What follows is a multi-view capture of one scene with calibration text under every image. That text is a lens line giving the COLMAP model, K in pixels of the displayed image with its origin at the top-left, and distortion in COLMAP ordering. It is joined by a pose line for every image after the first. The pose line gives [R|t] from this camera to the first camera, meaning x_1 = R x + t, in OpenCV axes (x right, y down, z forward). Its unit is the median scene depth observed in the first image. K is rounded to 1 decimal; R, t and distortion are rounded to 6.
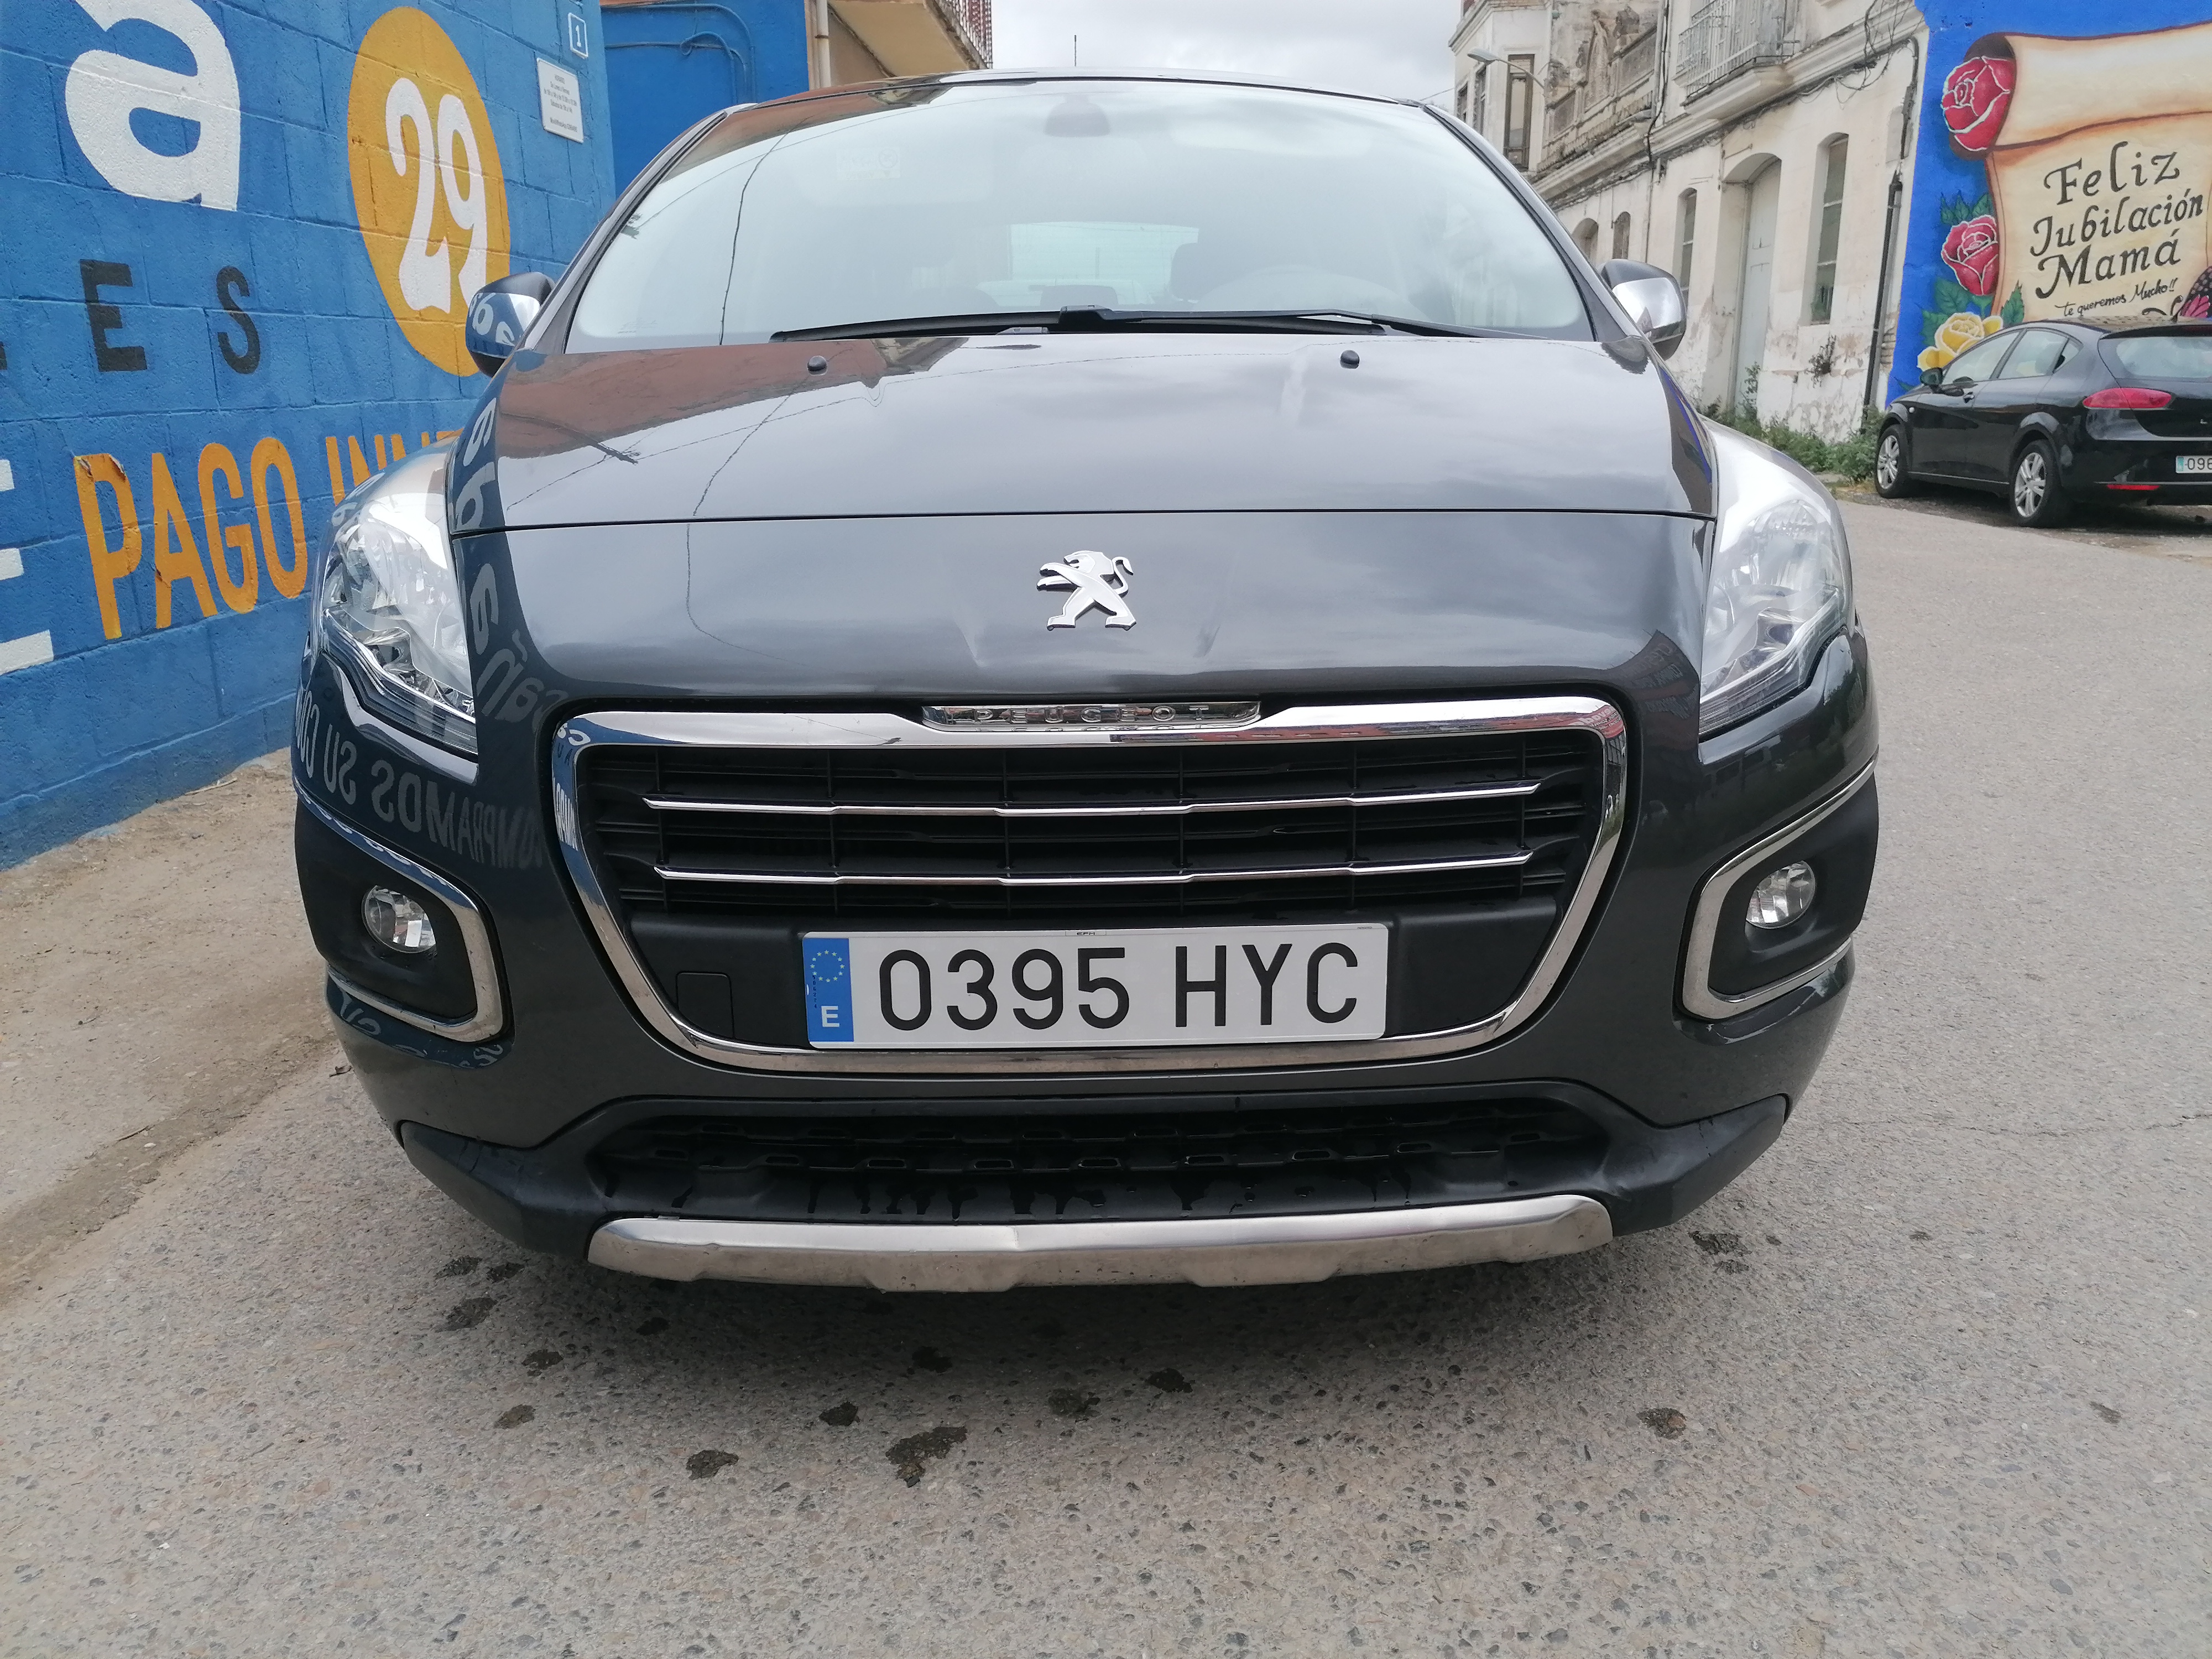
lens RADIAL K [[1660.9, 0, 1106.0], [0, 1660.9, 829.5], [0, 0, 1]] dist [0.085274, -0.112105]
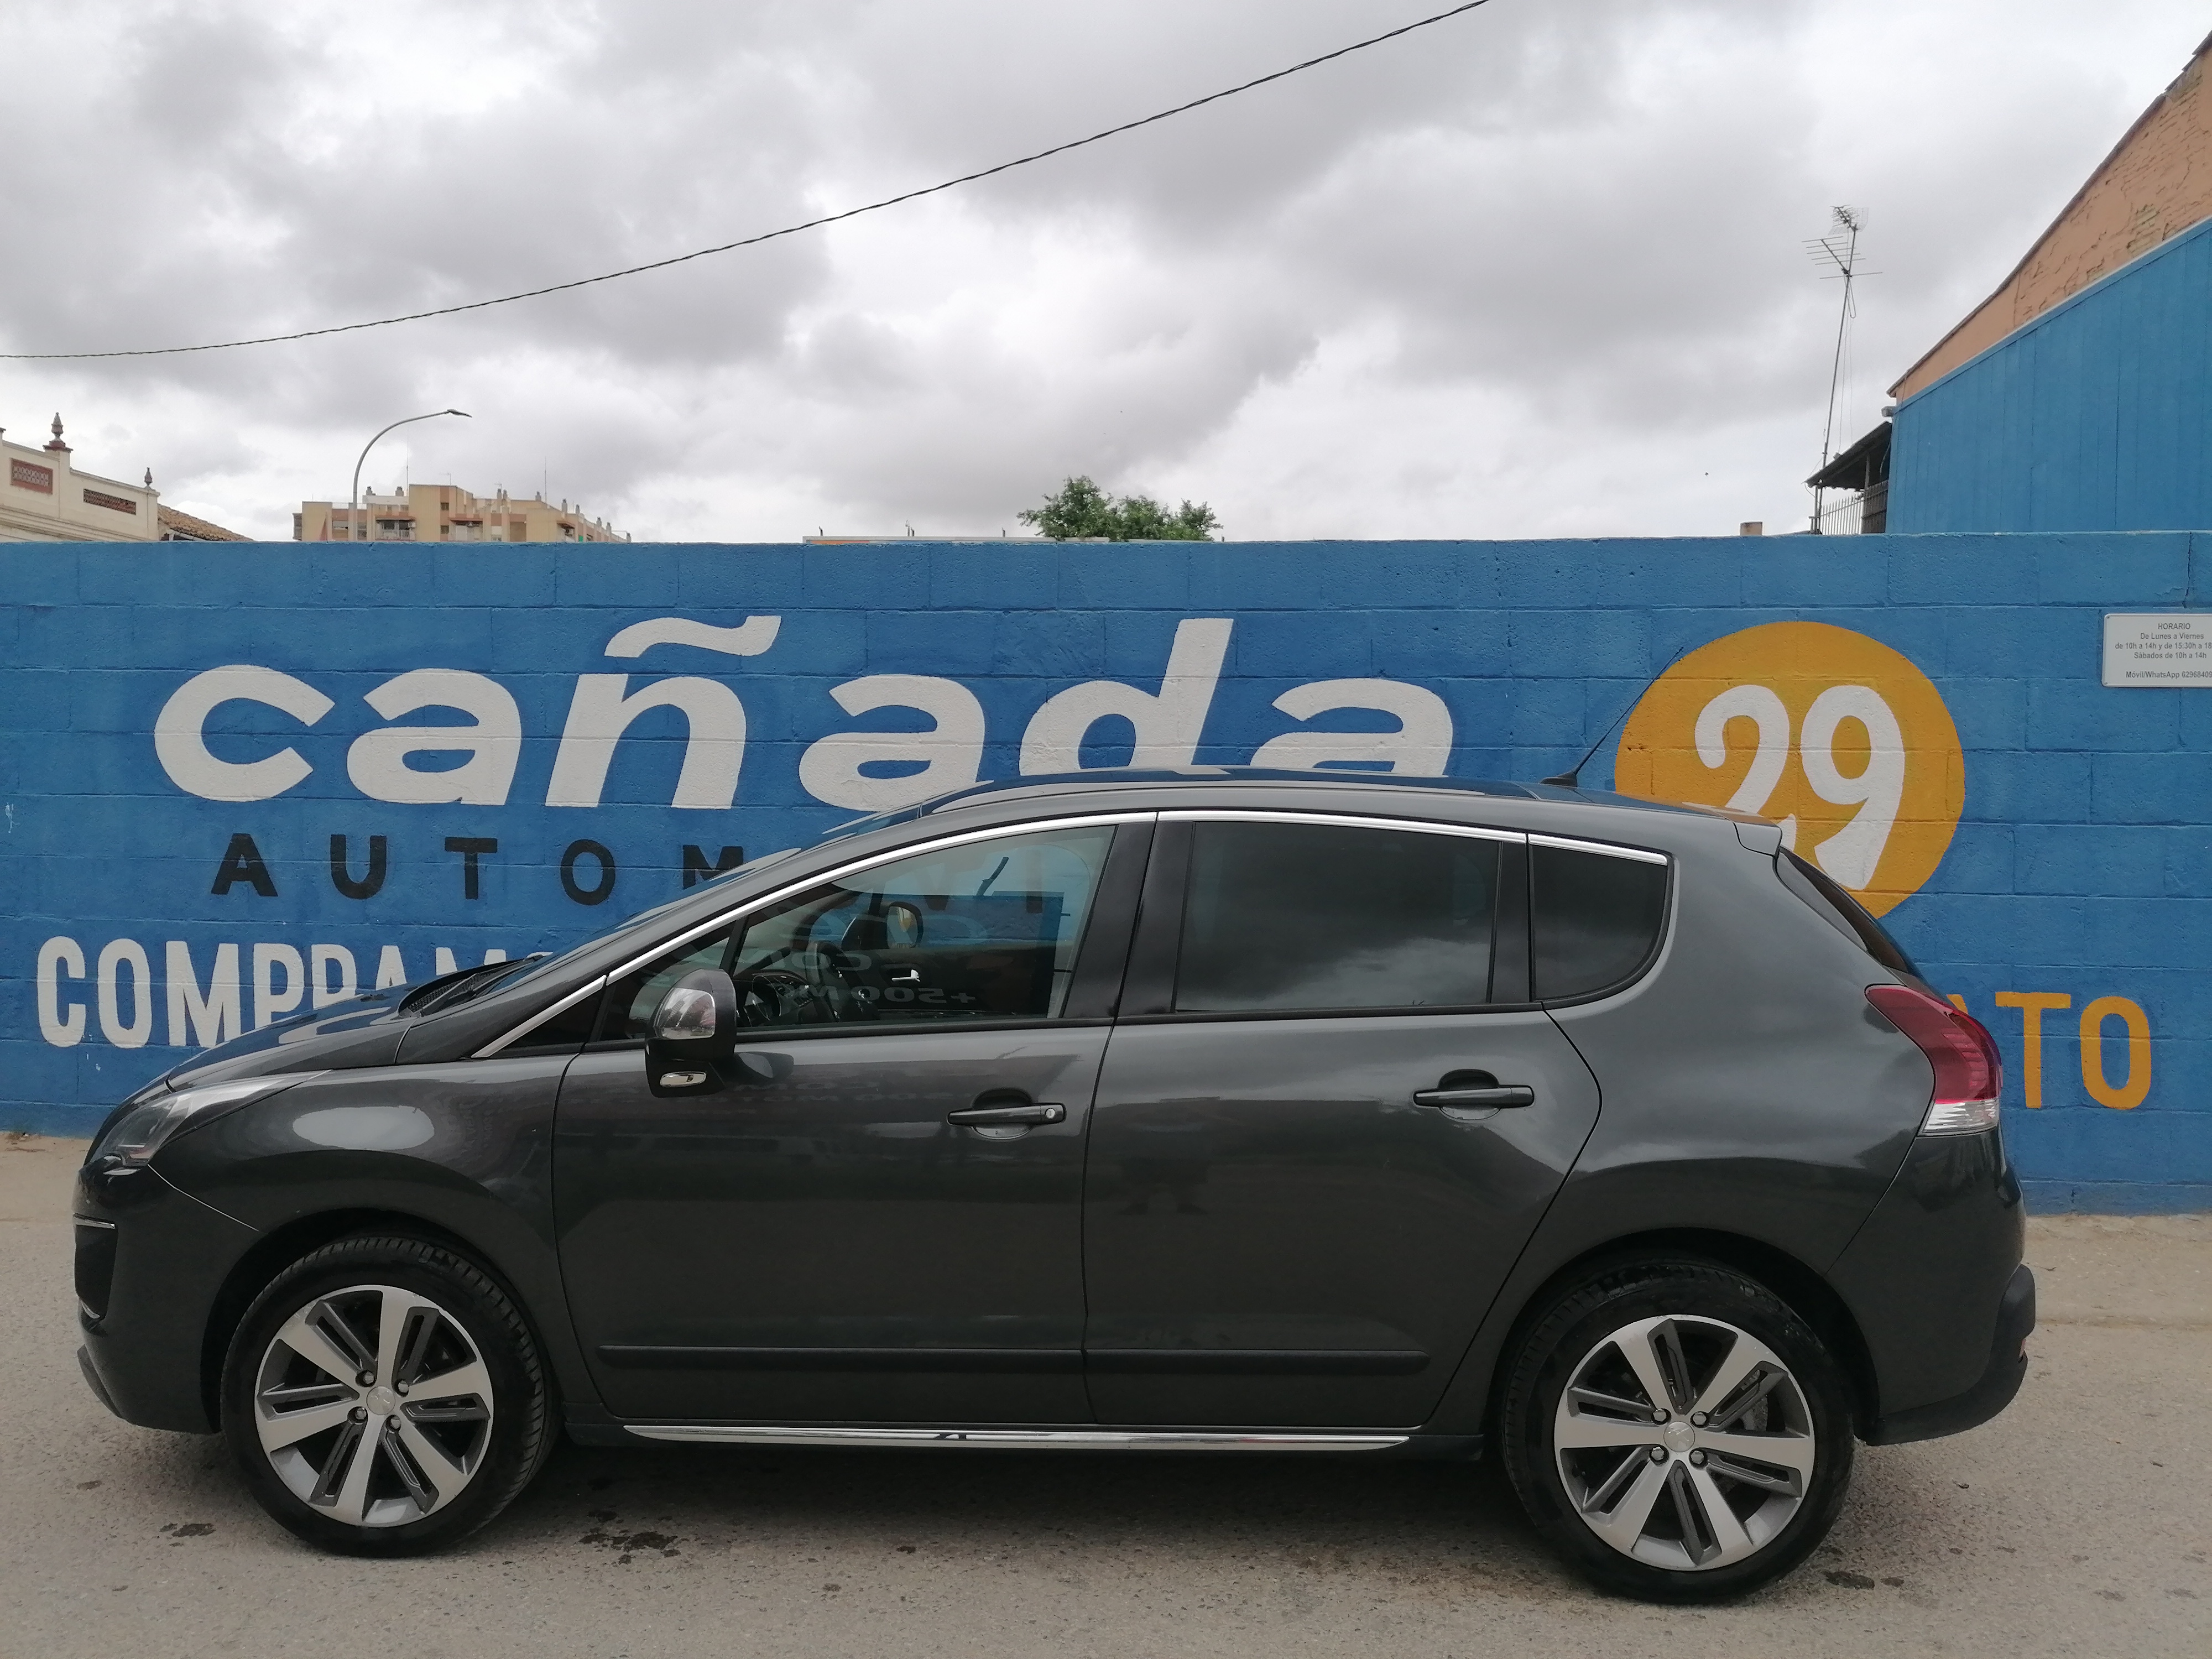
lens RADIAL K [[1651.8, 0, 1104.0], [0, 1651.8, 830.7], [0, 0, 1]] dist [0.092561, -0.118171]
pose [[-0.069827, 0.046722, -0.996464, 0.892665], [-0.275764, 0.959073, 0.064293, -0.362053], [0.958686, 0.279278, -0.054085, 0.801678]]
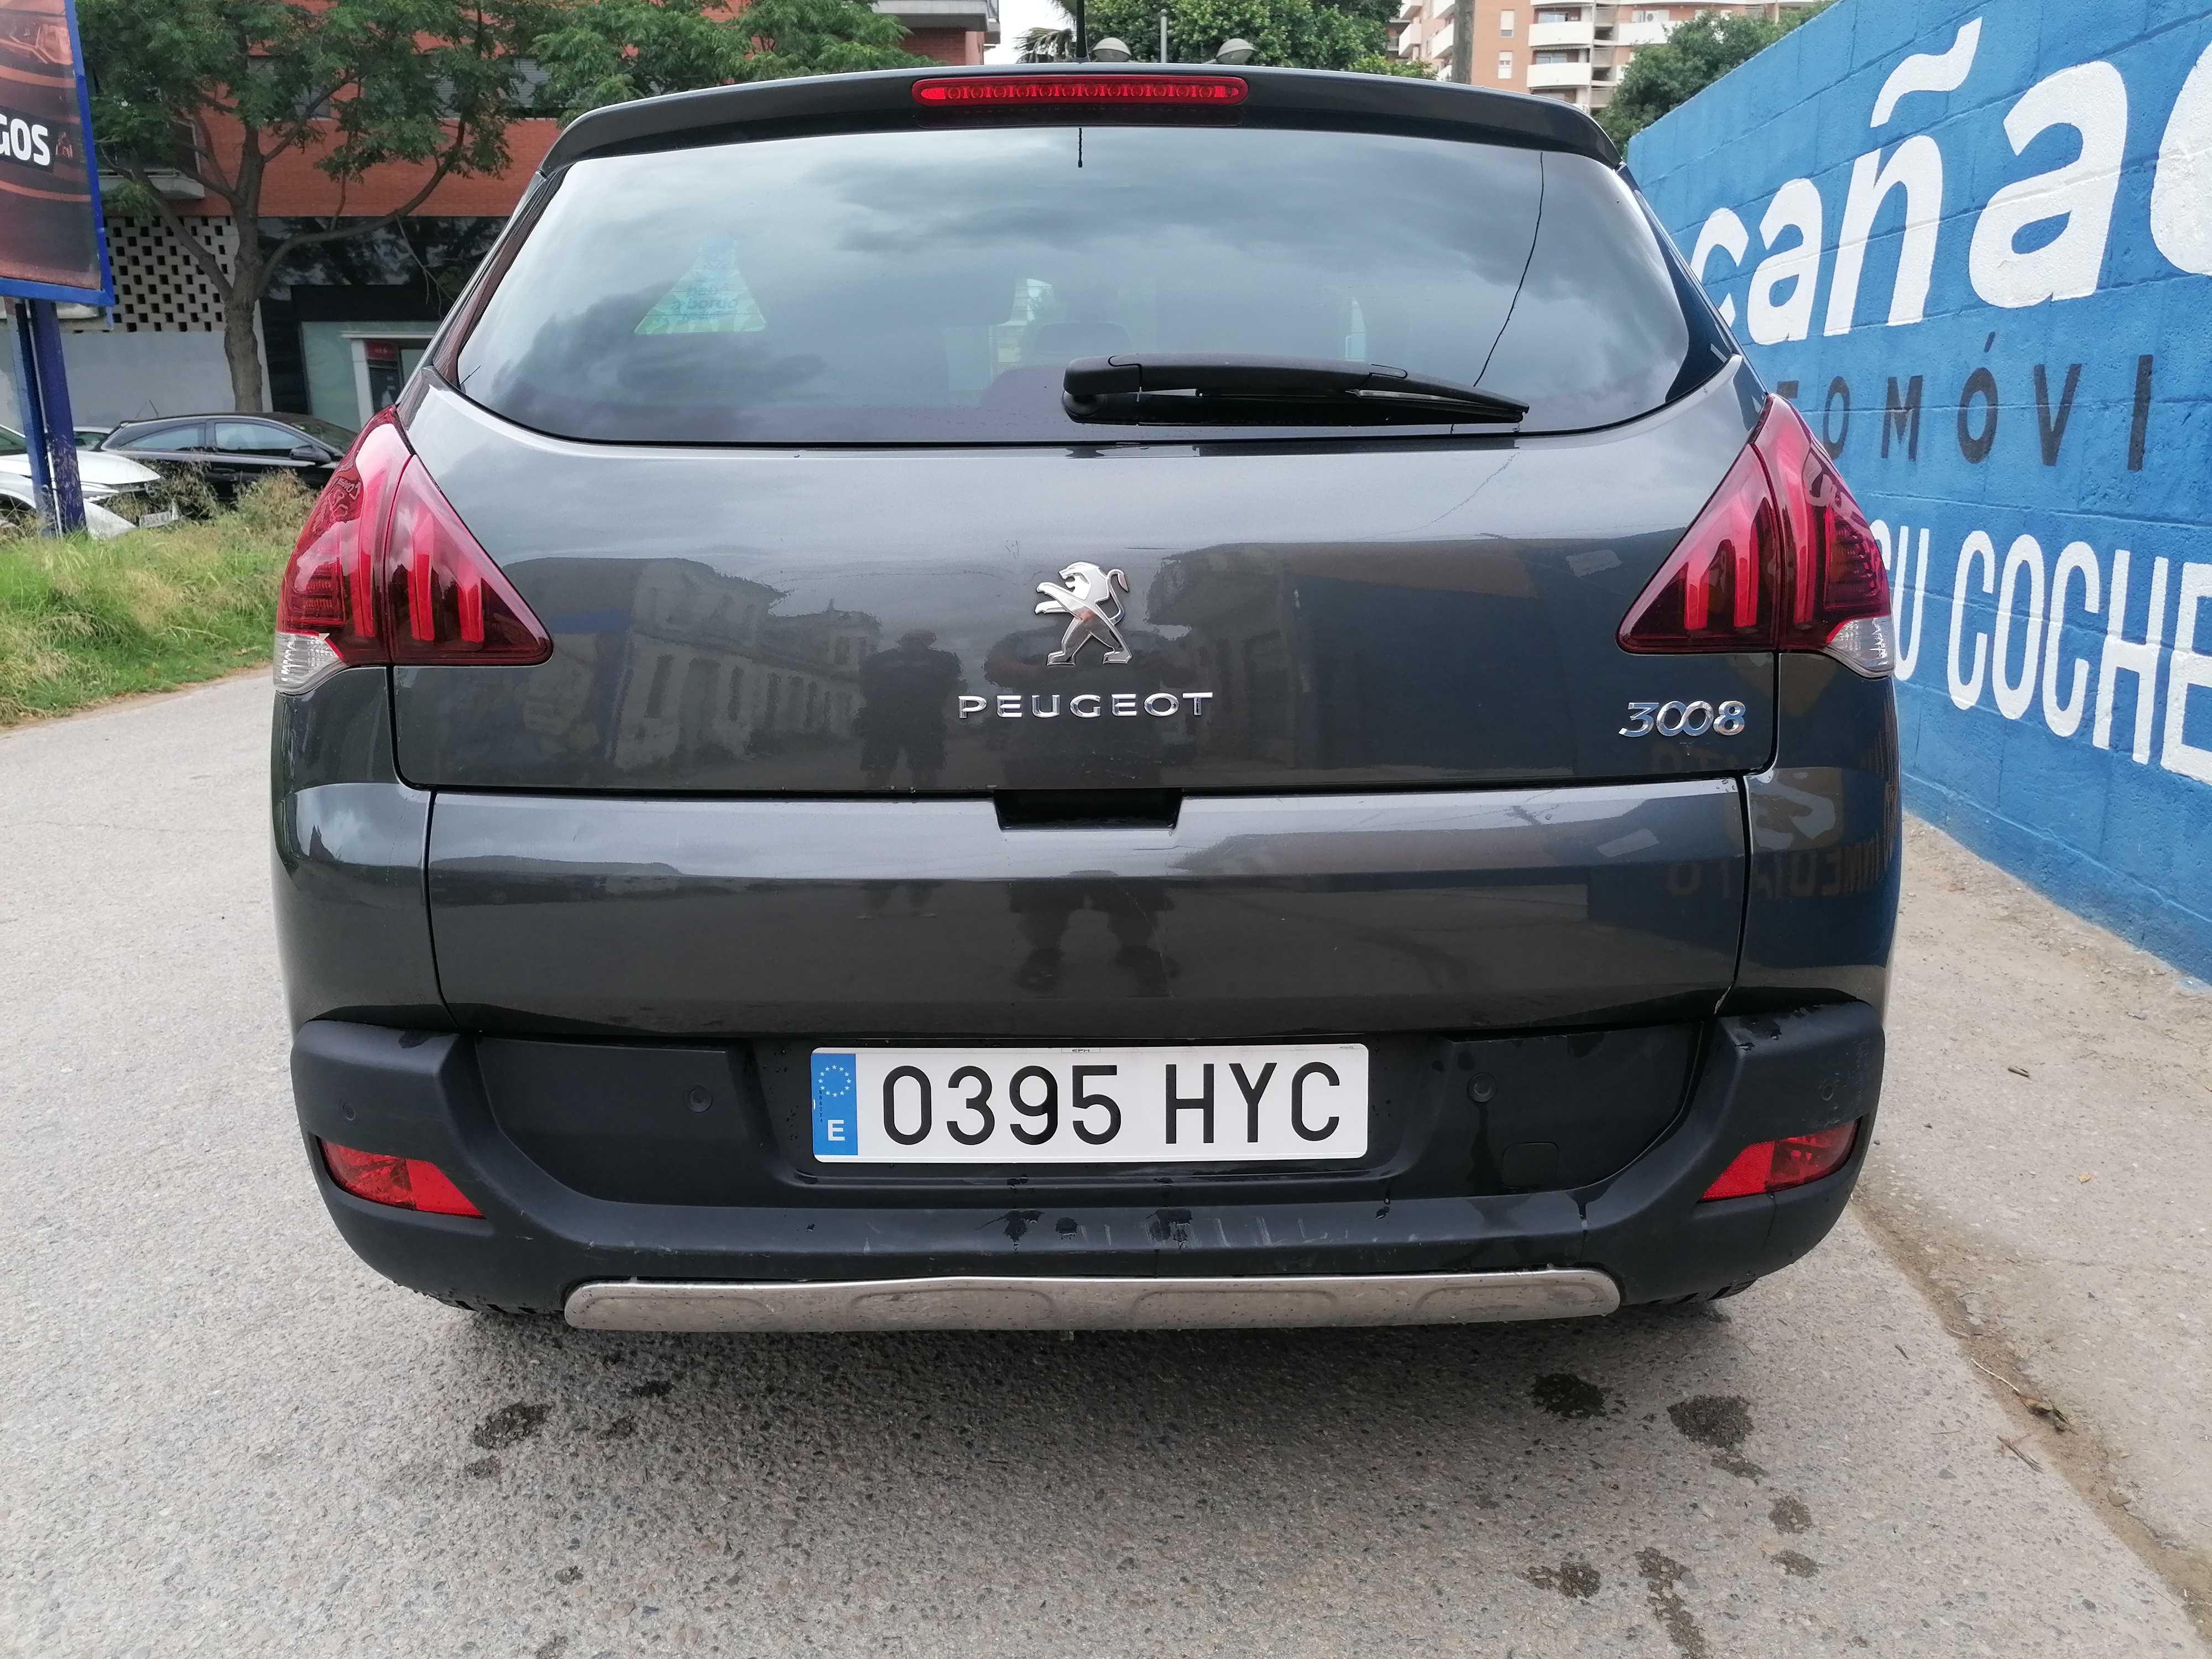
lens RADIAL K [[1670.7, 0, 1109.4], [0, 1670.7, 826.4], [0, 0, 1]] dist [0.077651, -0.103769]
pose [[-0.999742, 0.021044, 0.008574, -0.024154], [0.022579, 0.877500, 0.479045, -0.440366], [0.002558, 0.479115, -0.877748, 1.491910]]
